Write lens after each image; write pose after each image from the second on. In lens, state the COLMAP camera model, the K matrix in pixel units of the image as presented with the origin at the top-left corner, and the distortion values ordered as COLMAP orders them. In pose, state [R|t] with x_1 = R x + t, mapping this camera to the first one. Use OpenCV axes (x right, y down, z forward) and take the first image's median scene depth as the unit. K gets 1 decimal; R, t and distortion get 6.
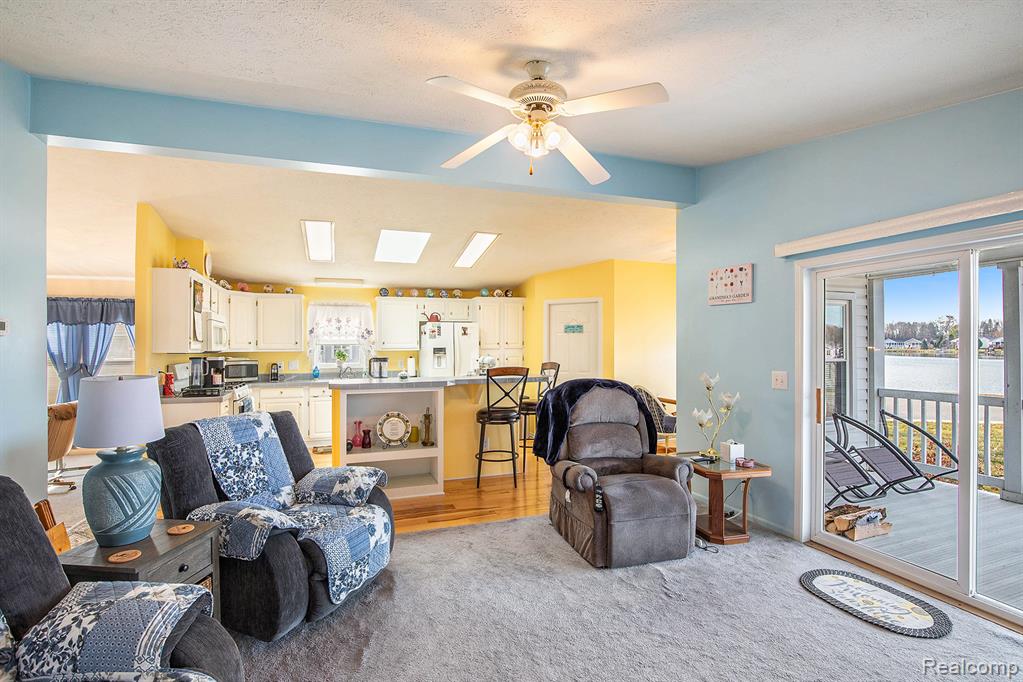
lens RADIAL K [[473.2, 0, 511.5], [0, 473.2, 341.0], [0, 0, 1]] dist [-0.002149, 0.000052]
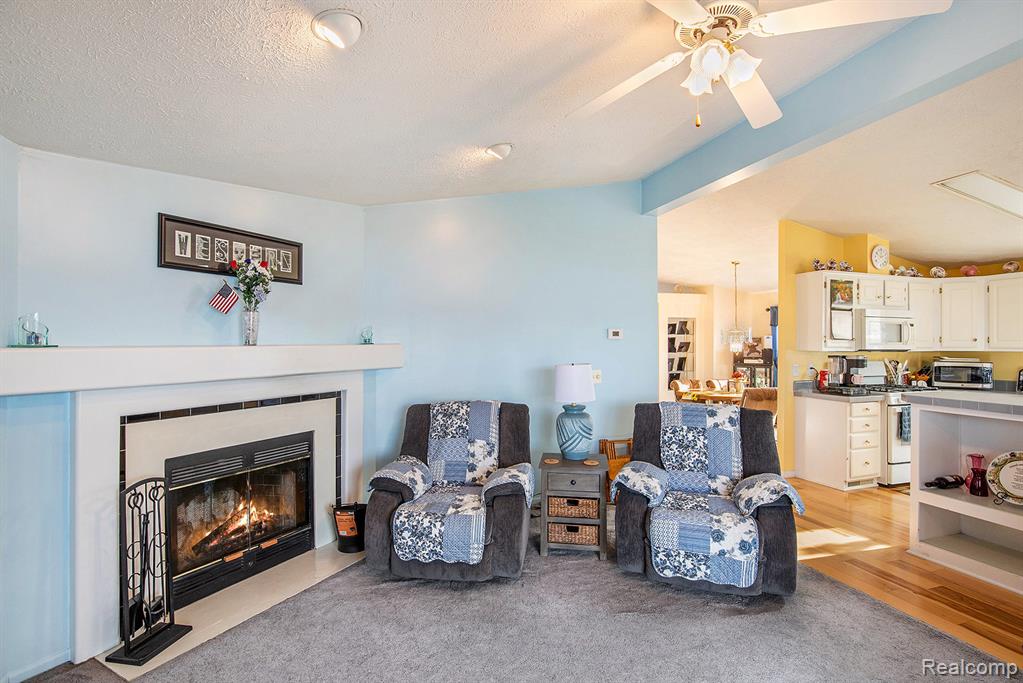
lens RADIAL K [[471.9, 0, 493.8], [0, 471.9, 344.3], [0, 0, 1]] dist [-0.010132, -0.000154]
pose [[-0.031813, 0.006047, -0.999476, 0.239229], [0.011056, 0.999923, 0.005698, -0.001838], [0.999433, -0.010869, -0.031877, 0.201603]]
